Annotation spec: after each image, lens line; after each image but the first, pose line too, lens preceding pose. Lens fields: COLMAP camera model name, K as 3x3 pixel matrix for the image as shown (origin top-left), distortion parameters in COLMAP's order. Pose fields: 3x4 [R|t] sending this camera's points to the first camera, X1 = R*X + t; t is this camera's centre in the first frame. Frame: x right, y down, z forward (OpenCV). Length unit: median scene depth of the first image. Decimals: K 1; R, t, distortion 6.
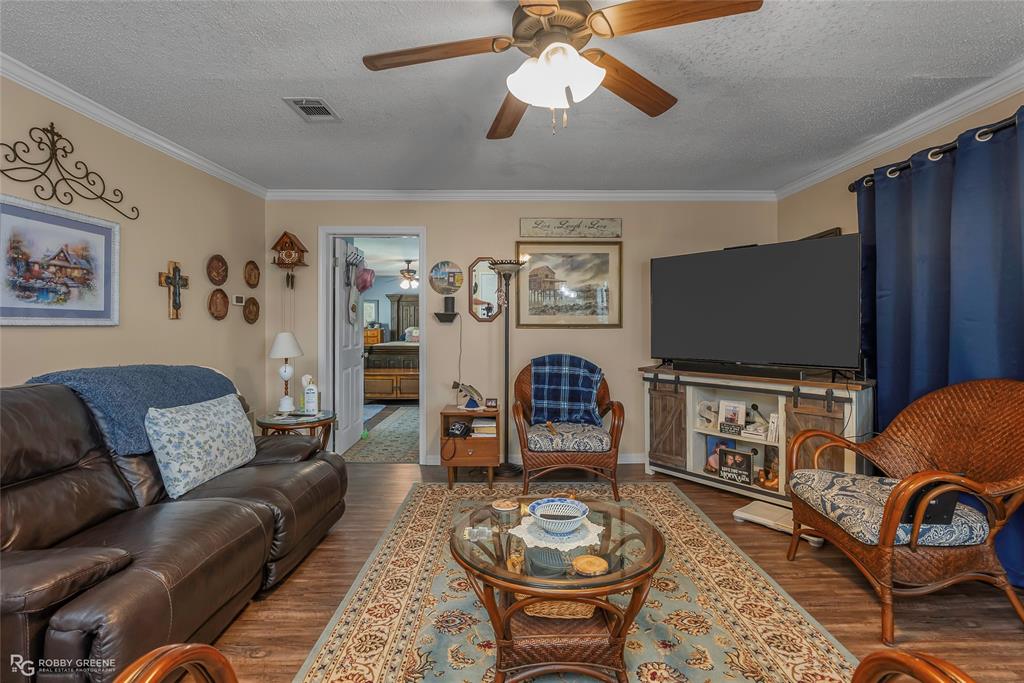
lens RADIAL K [[470.2, 0, 518.5], [0, 470.2, 324.7], [0, 0, 1]] dist [-0.014498, 0.006443]
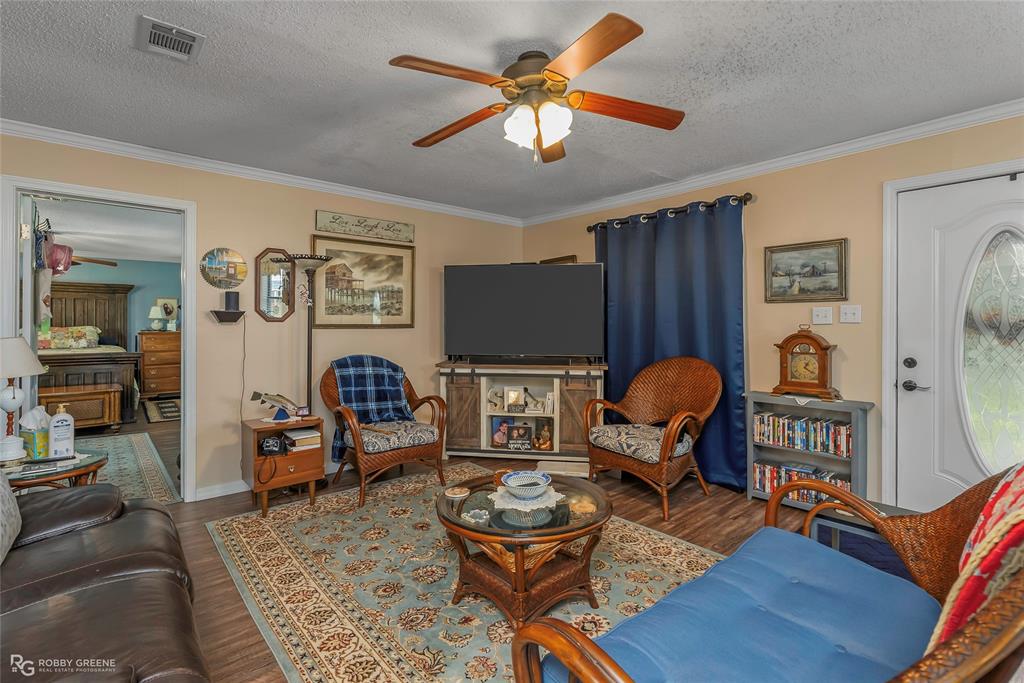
lens RADIAL K [[470.2, 0, 518.5], [0, 470.2, 324.7], [0, 0, 1]] dist [-0.014498, 0.006443]
pose [[0.757821, -0.001003, 0.652461, -0.349643], [-0.001082, 0.999996, 0.002795, -0.004349], [-0.652461, -0.002824, 0.757817, 0.047753]]
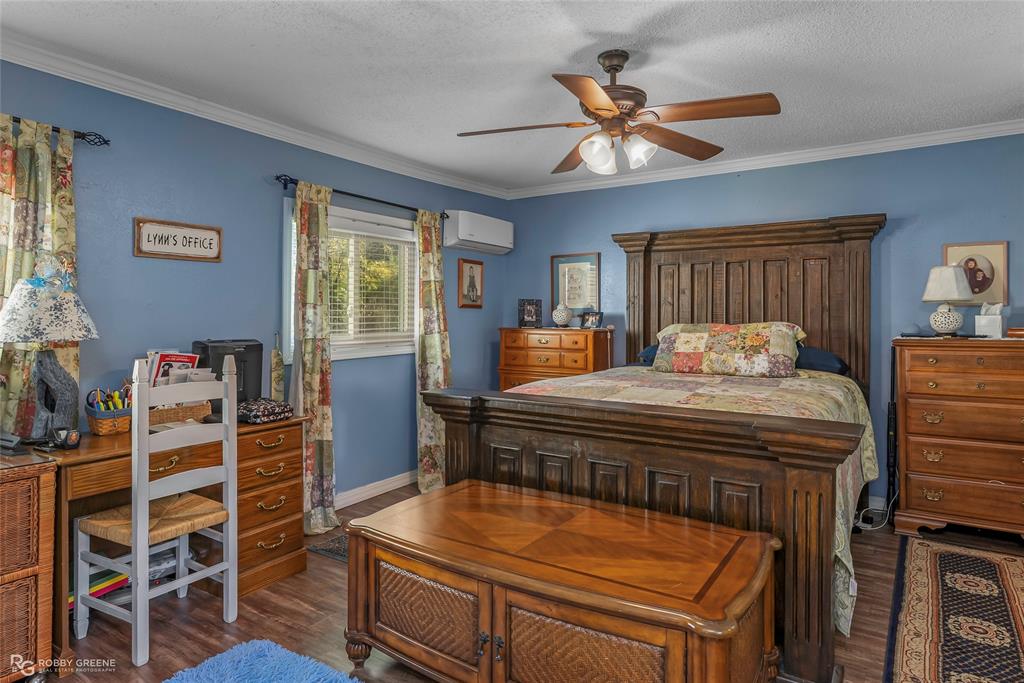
lens RADIAL K [[598.8, 0, 512.3], [0, 598.8, 321.3], [0, 0, 1]] dist [0.000485, 0.000101]
pose [[0.824163, 0.000964, -0.566352, -0.232543], [0.001878, 0.999988, 0.004435, 0.002983], [0.566350, -0.004719, 0.824151, 1.618946]]
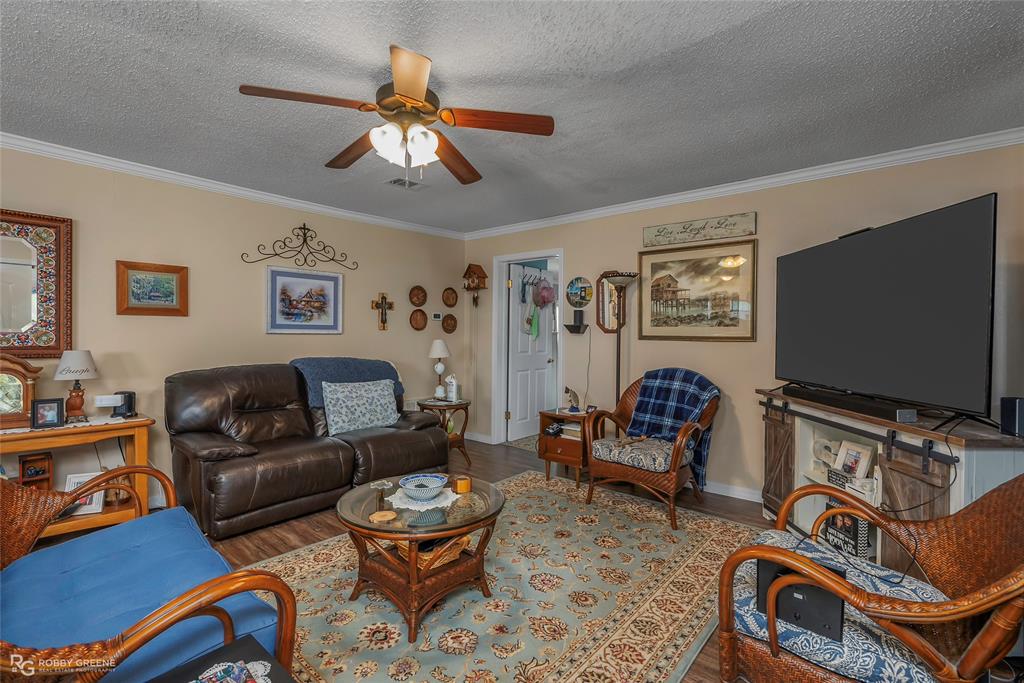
lens RADIAL K [[470.0, 0, 522.5], [0, 470.0, 340.0], [0, 0, 1]] dist [-0.003945, 0.000000]
pose [[0.753707, 0.017293, -0.656983, 0.546501], [-0.009438, 0.999835, 0.015489, -0.005908], [0.657143, -0.005474, 0.753746, 0.105532]]
